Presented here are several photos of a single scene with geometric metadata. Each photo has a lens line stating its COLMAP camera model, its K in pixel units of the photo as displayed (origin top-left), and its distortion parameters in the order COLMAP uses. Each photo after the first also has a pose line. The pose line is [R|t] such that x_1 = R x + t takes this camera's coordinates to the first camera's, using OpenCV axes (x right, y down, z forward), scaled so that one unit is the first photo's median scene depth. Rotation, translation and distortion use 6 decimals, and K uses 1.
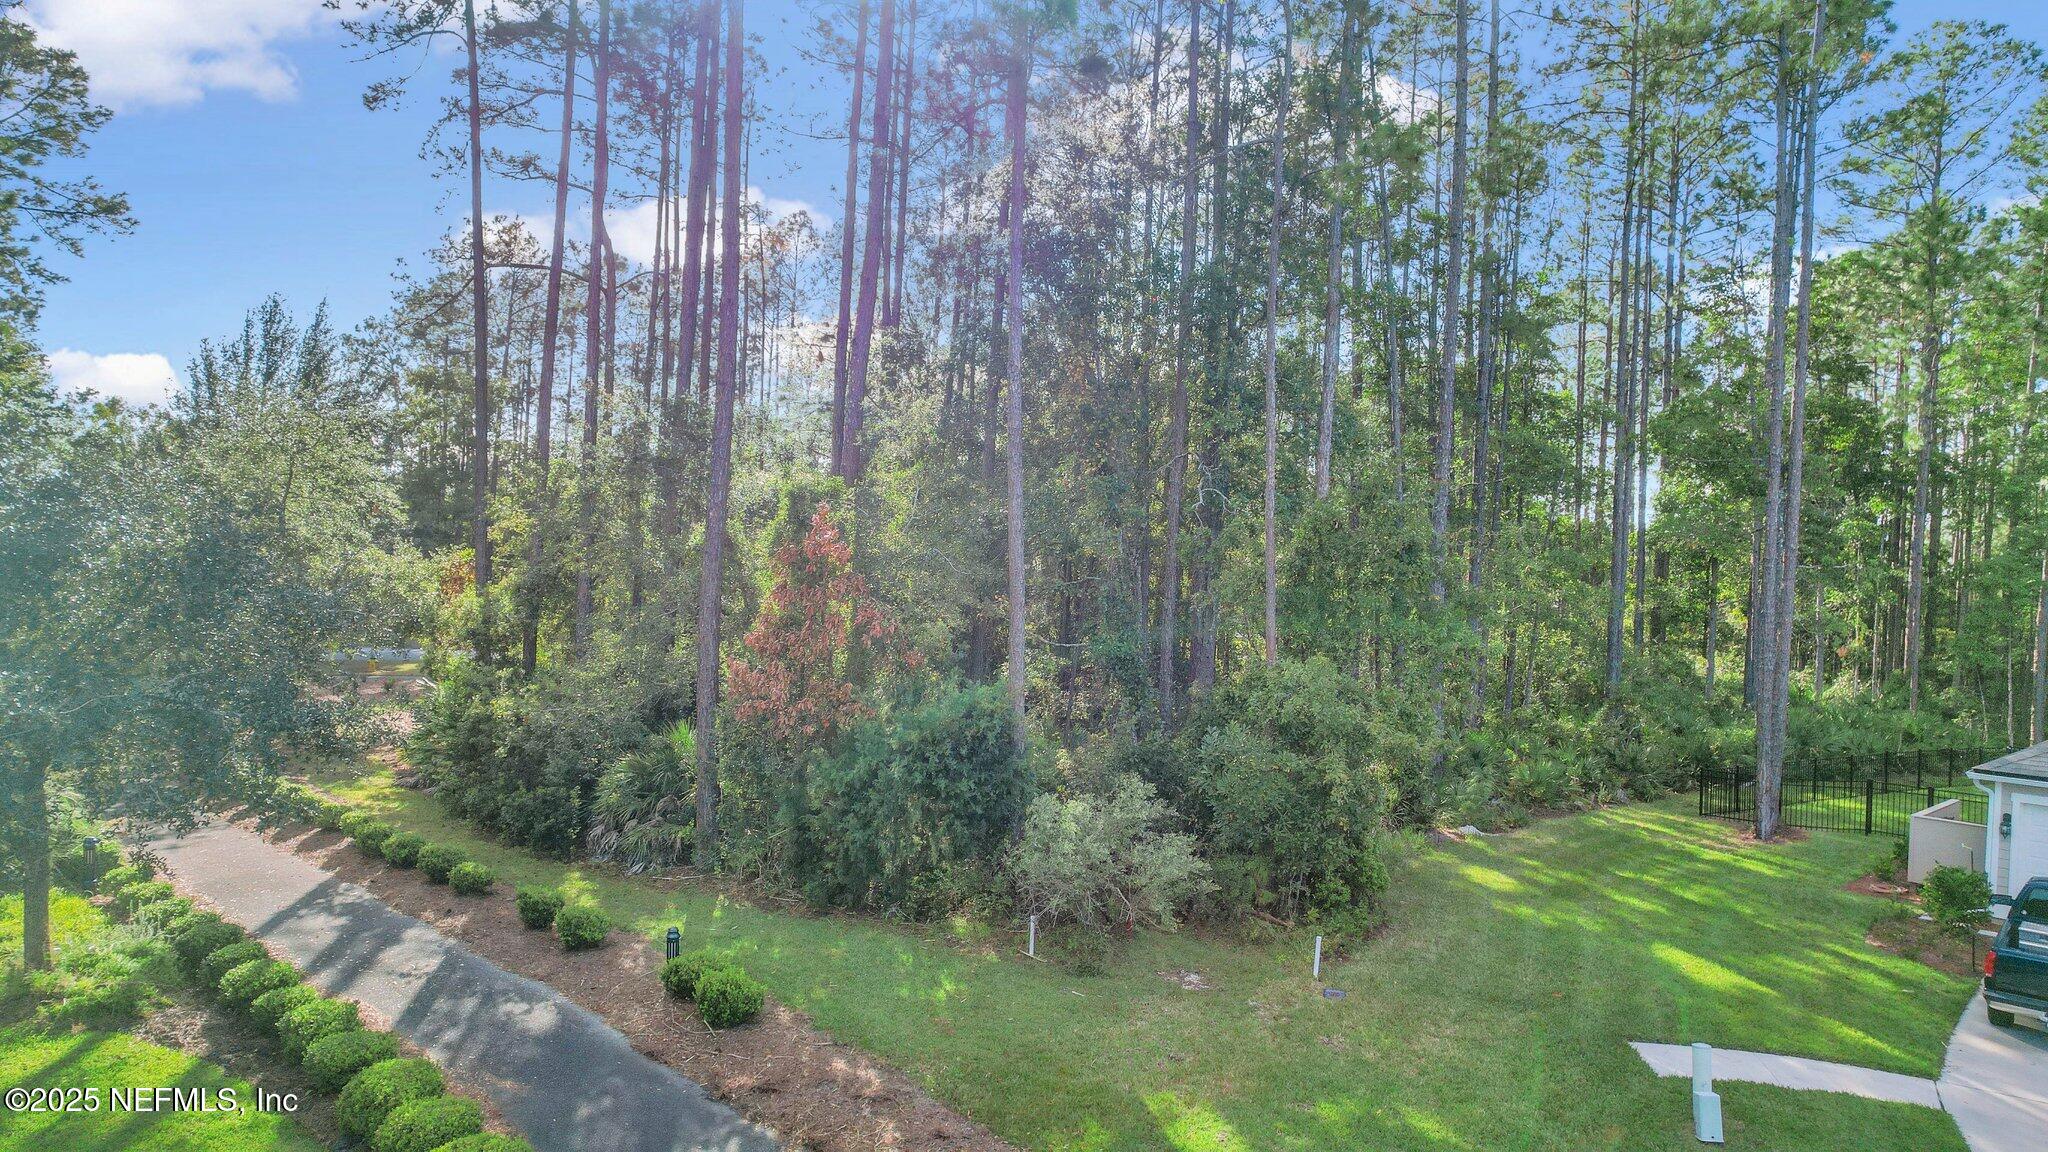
lens RADIAL K [[1316.1, 0, 1032.7], [0, 1316.1, 573.5], [0, 0, 1]] dist [-0.085192, 0.075314]
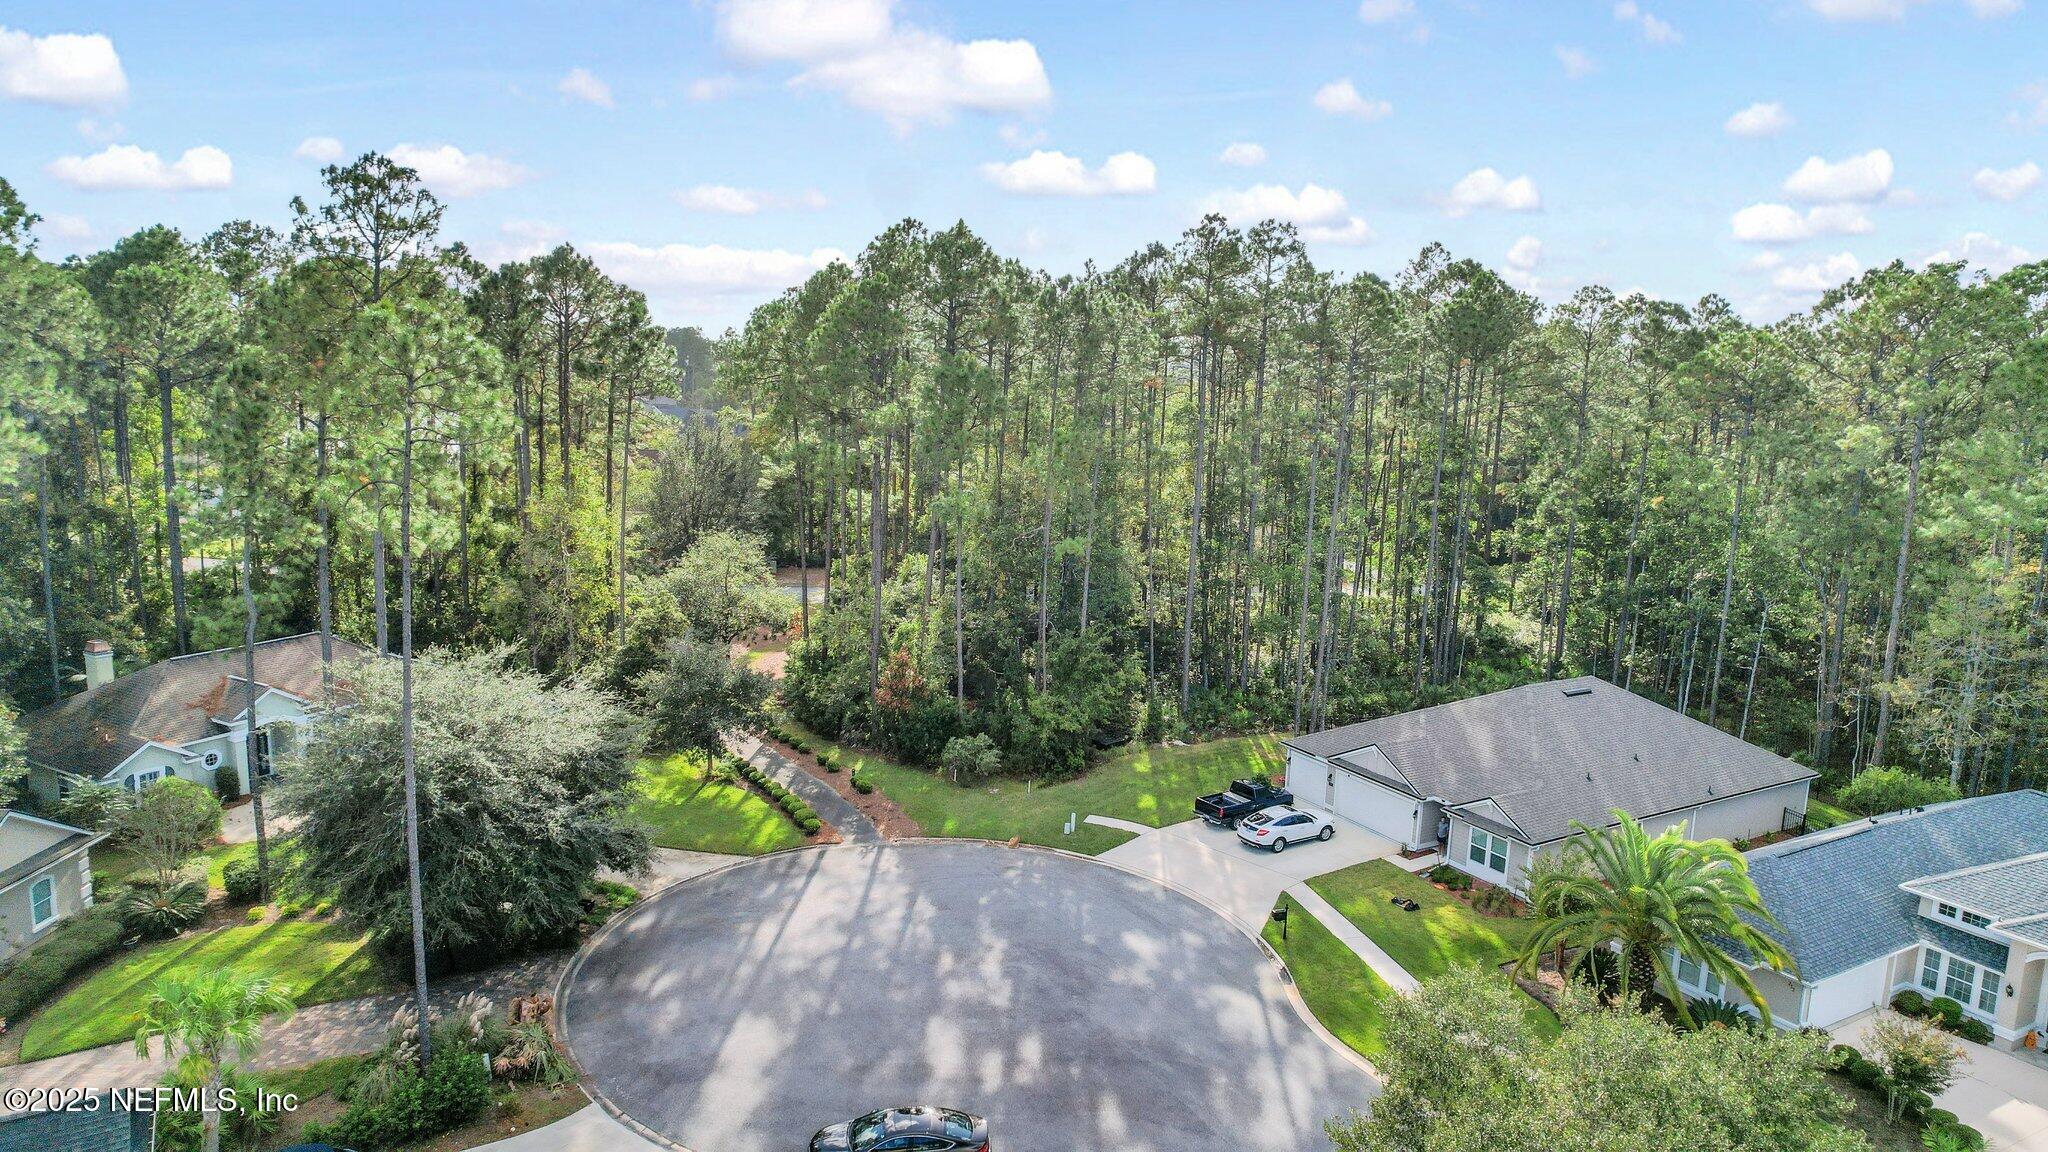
lens RADIAL K [[1288.4, 0, 1038.1], [0, 1288.4, 577.5], [0, 0, 1]] dist [-0.062567, 0.045177]
pose [[0.974567, 0.030510, -0.222009, 0.893701], [0.001048, 0.990057, 0.140663, -0.678260], [0.224093, -0.137318, 0.964845, -2.041190]]
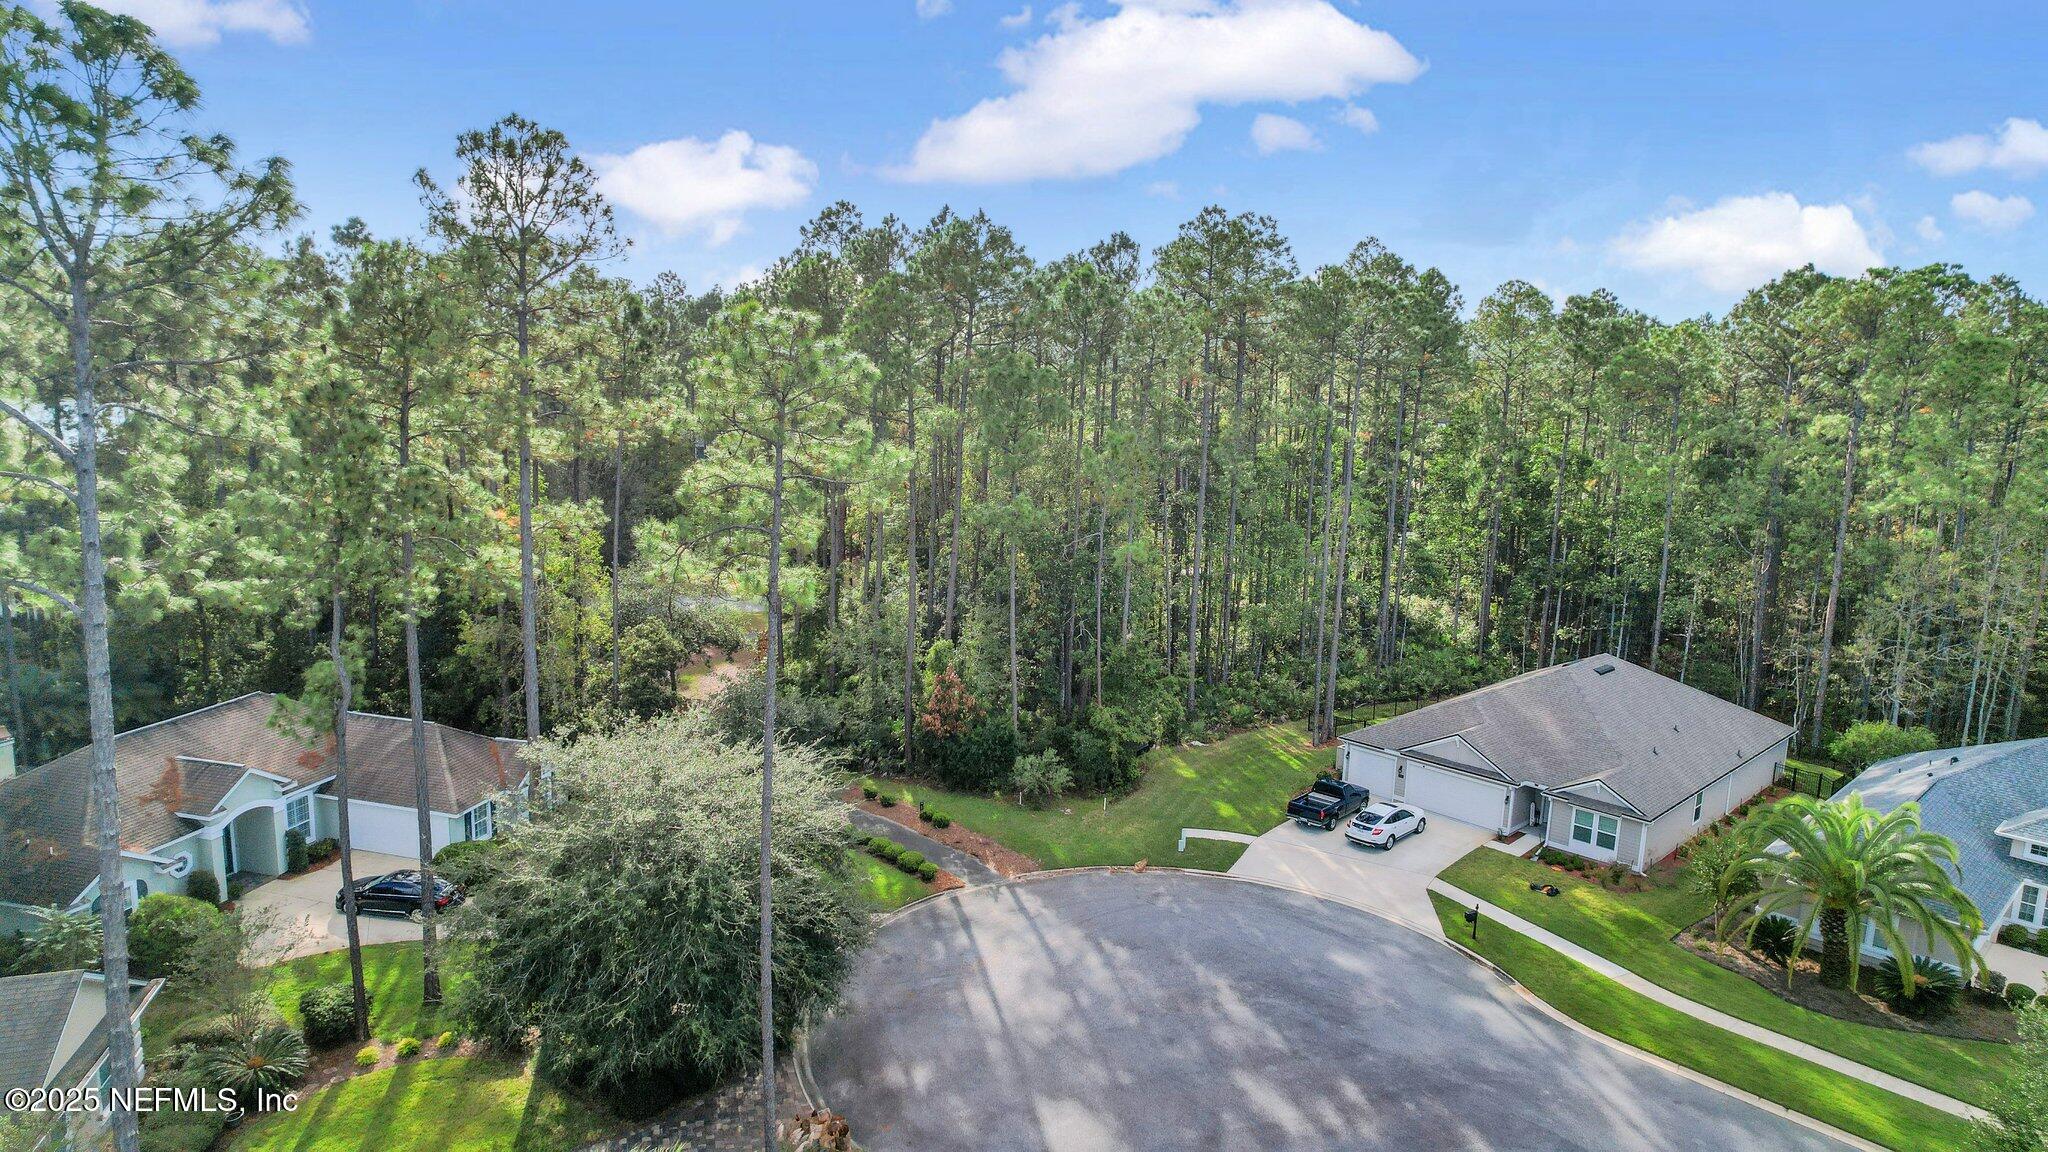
lens RADIAL K [[1288.4, 0, 1038.1], [0, 1288.4, 577.5], [0, 0, 1]] dist [-0.062567, 0.045177]
pose [[0.999778, -0.012261, 0.017110, -0.004632], [0.009415, 0.987478, 0.157475, -0.729625], [-0.018827, -0.157279, 0.987375, -1.972098]]
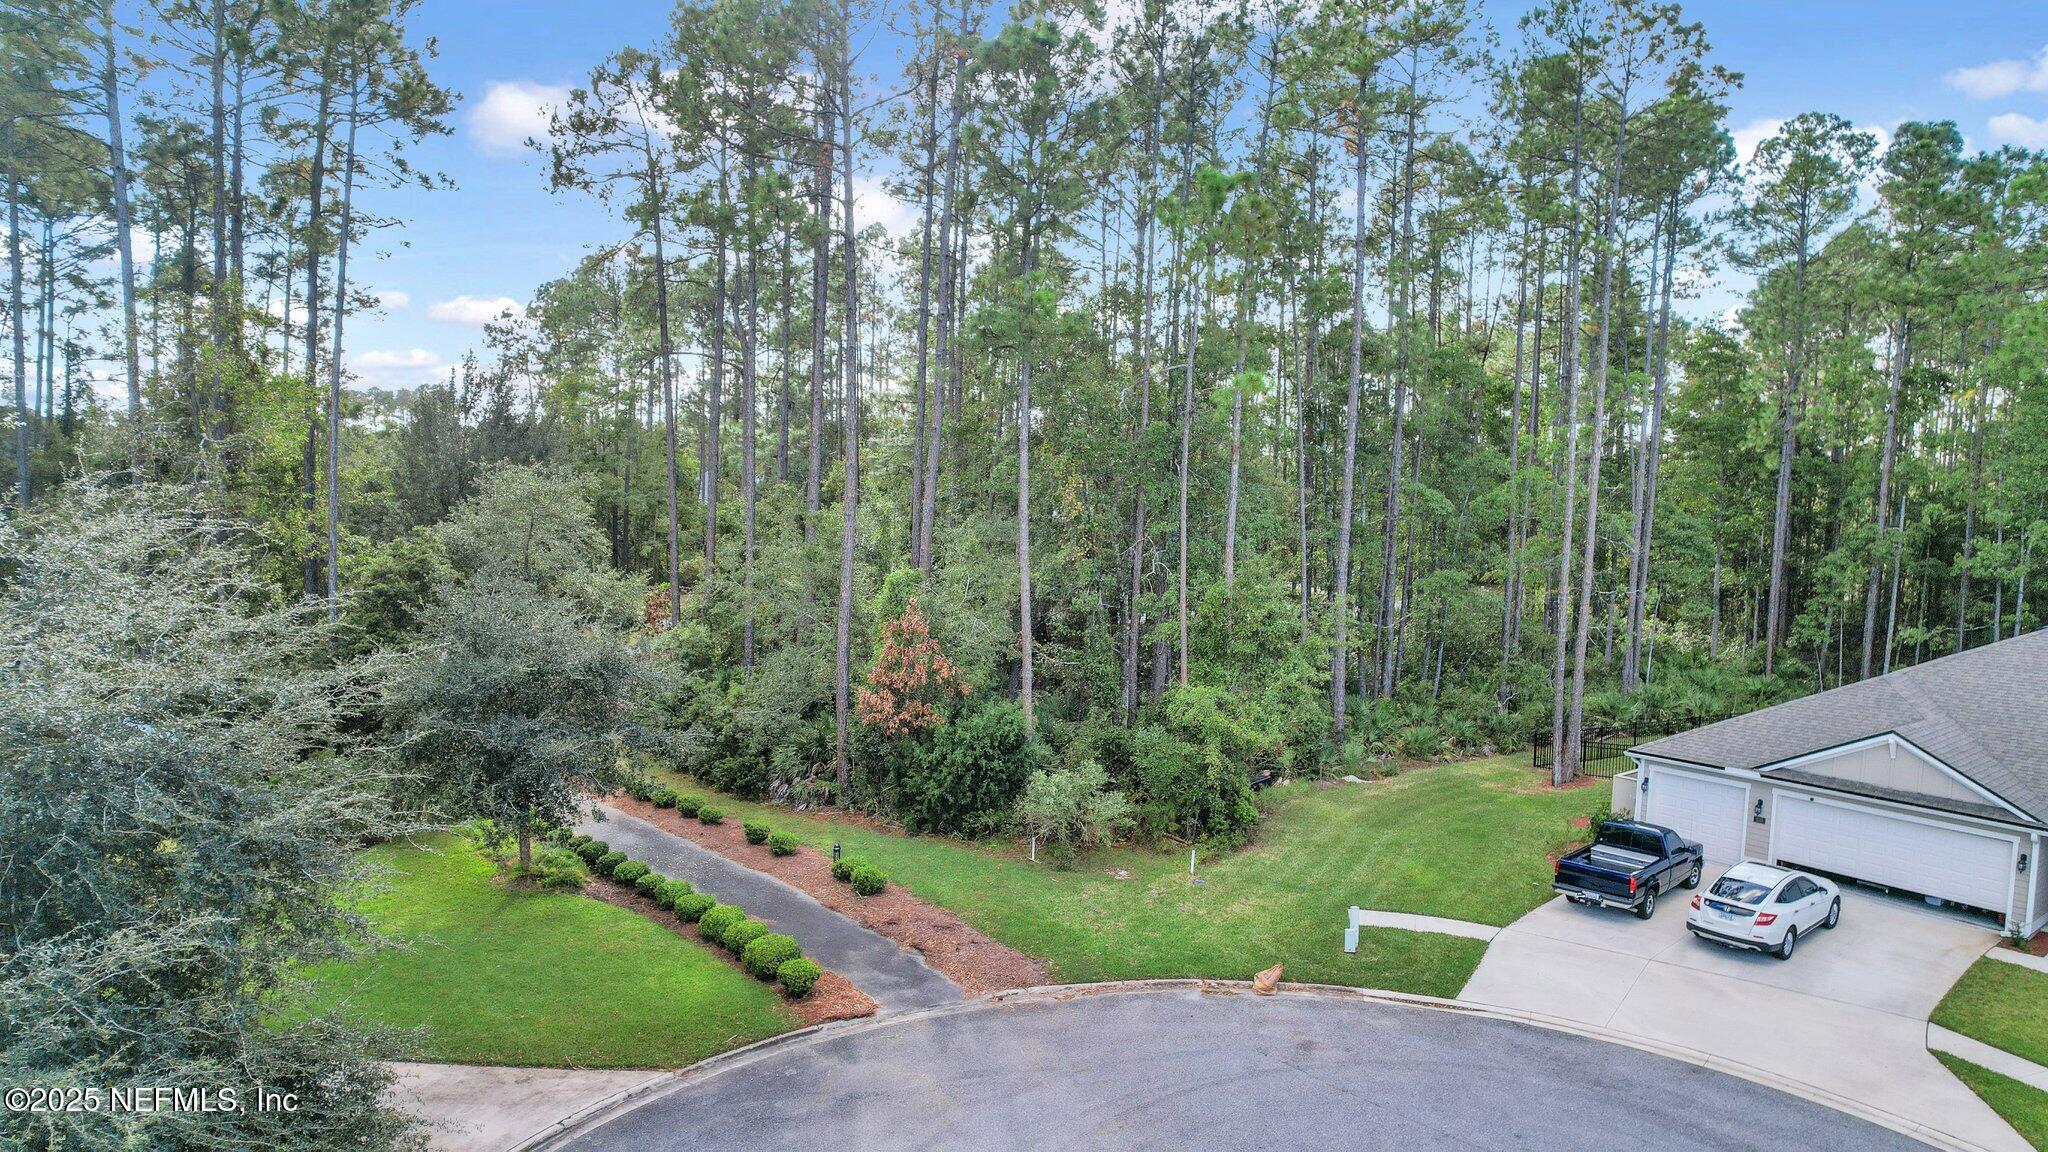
lens RADIAL K [[1316.1, 0, 1032.7], [0, 1316.1, 573.5], [0, 0, 1]] dist [-0.085192, 0.075314]
pose [[0.998213, -0.006172, -0.059429, 0.097930], [0.010136, 0.997726, 0.066640, -0.194731], [0.058882, -0.067123, 0.996006, -0.679491]]
